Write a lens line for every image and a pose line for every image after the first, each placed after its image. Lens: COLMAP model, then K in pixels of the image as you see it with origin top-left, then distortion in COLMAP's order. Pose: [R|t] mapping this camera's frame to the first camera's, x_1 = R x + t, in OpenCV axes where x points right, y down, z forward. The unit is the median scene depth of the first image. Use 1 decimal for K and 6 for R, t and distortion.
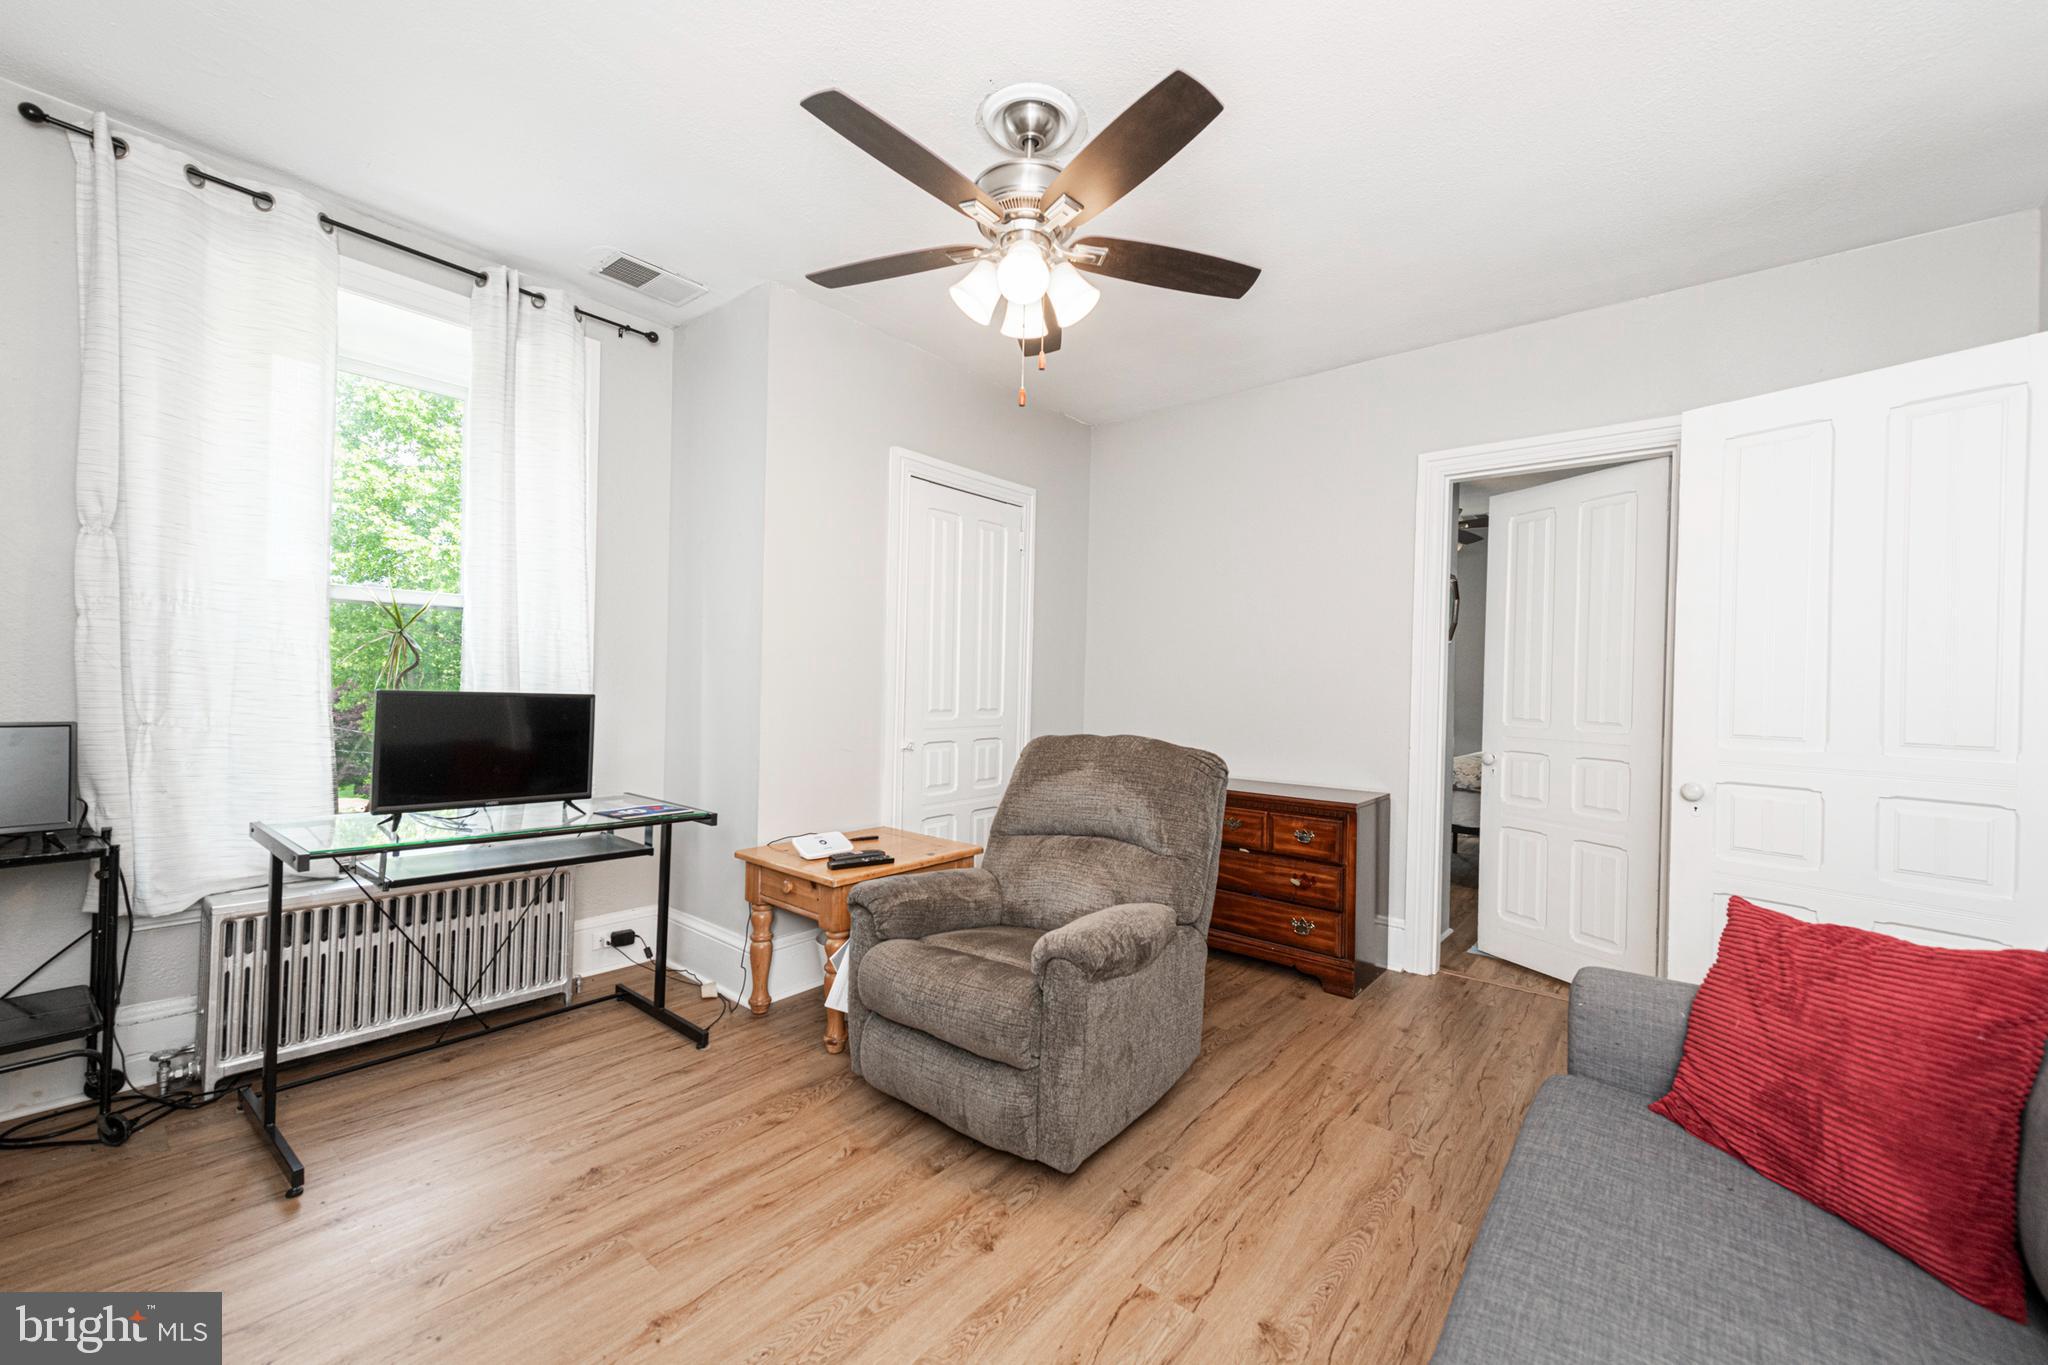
lens RADIAL K [[792.2, 0, 1031.2], [0, 792.2, 684.8], [0, 0, 1]] dist [0.002137, 0.000018]
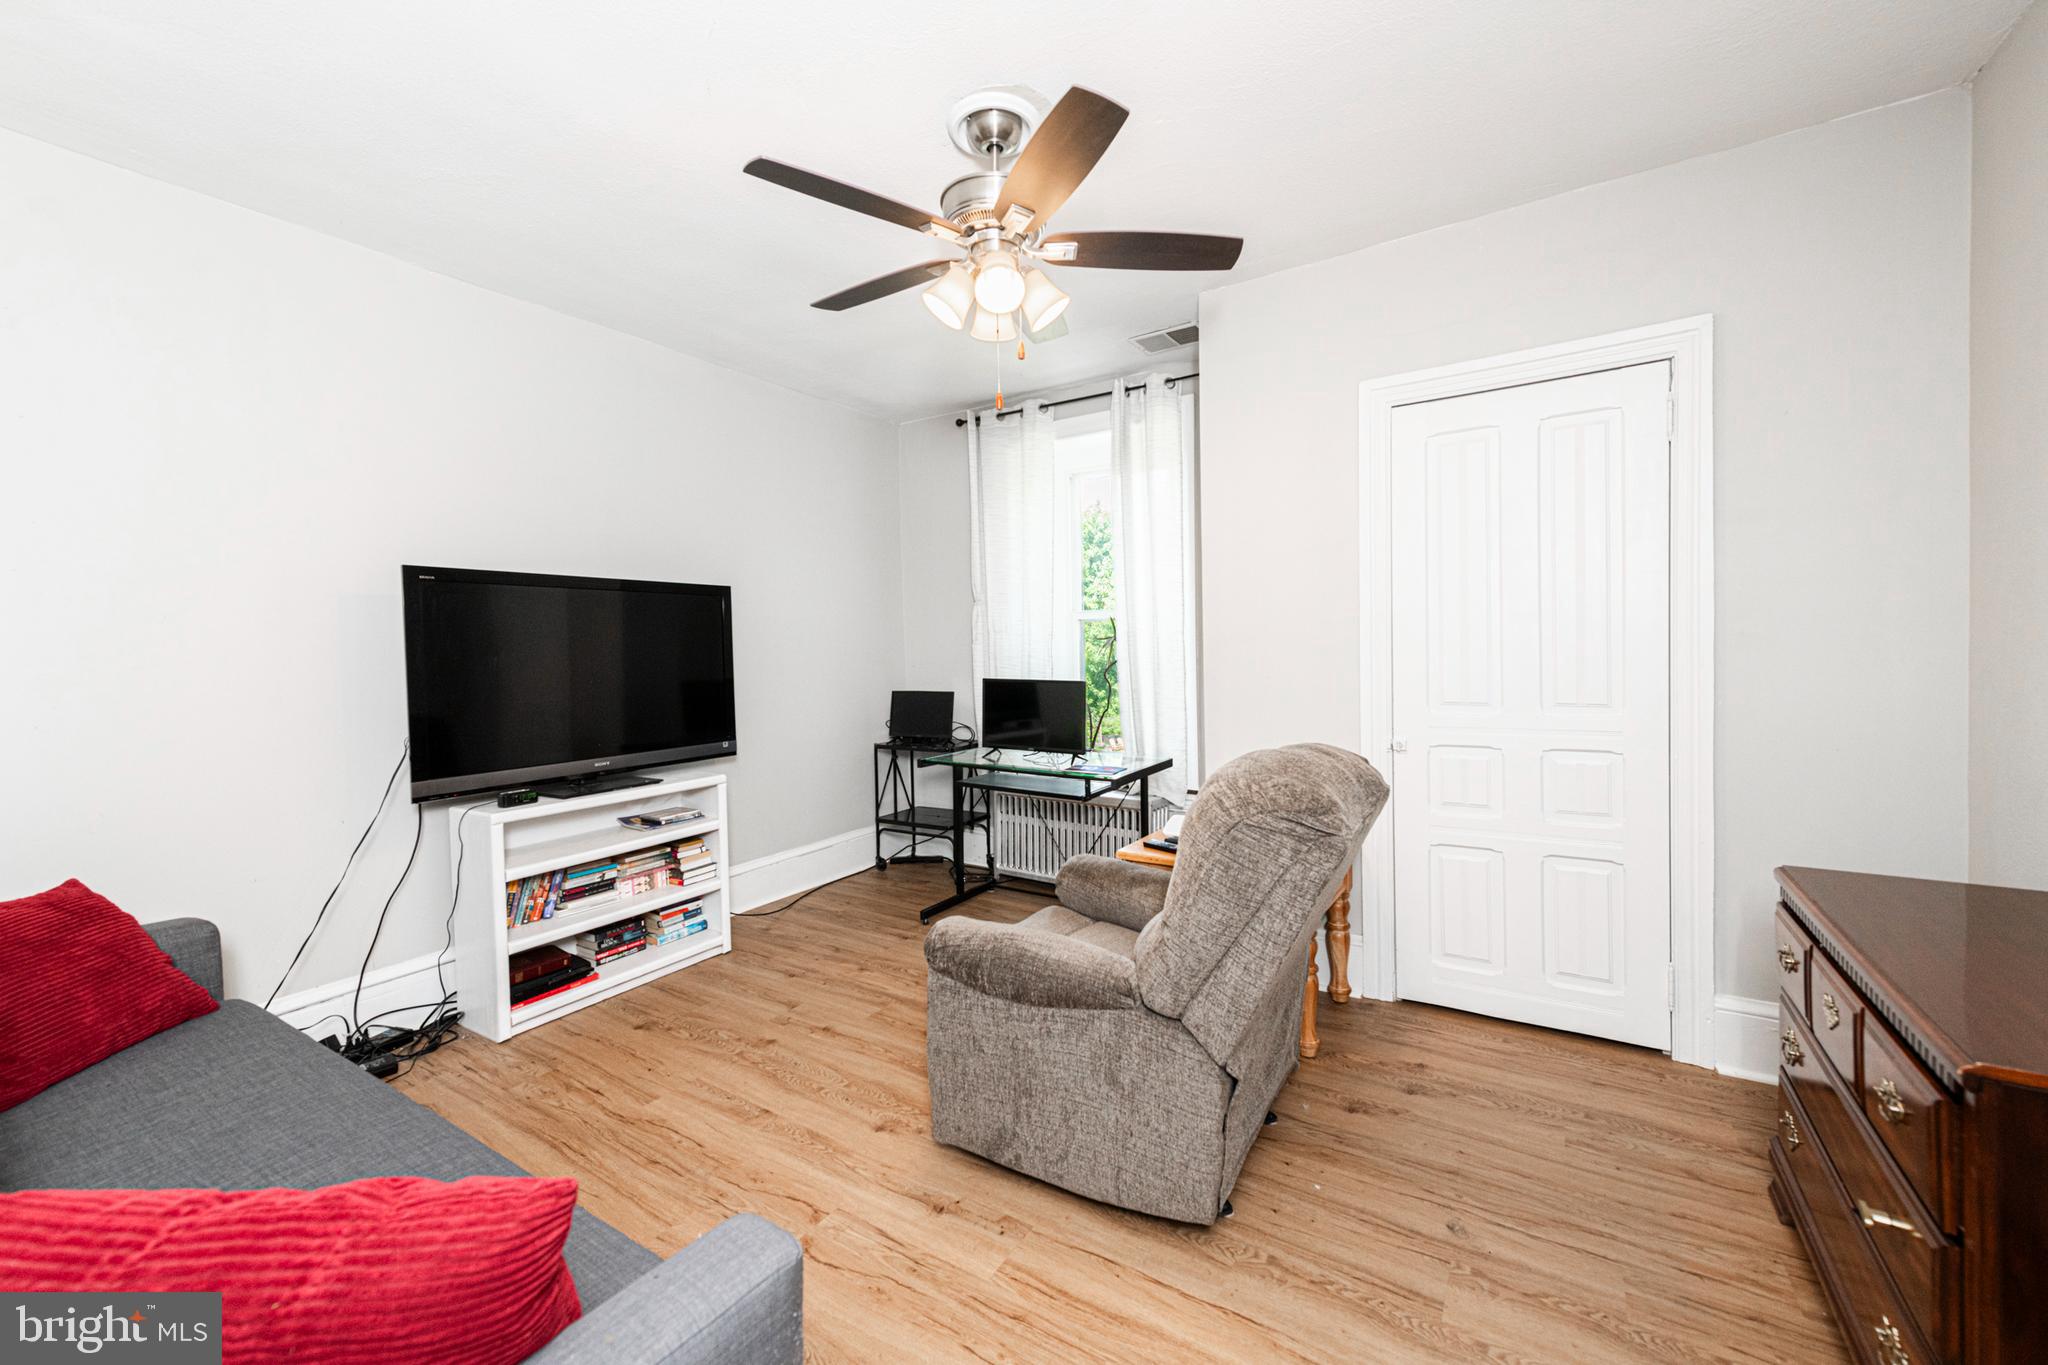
lens RADIAL K [[801.2, 0, 1035.9], [0, 801.2, 670.4], [0, 0, 1]] dist [0.001636, -0.000040]
pose [[0.121168, 0.002476, -0.992629, 0.973466], [0.022604, 0.999731, 0.005253, -0.019236], [0.992375, -0.023074, 0.121080, 0.866564]]
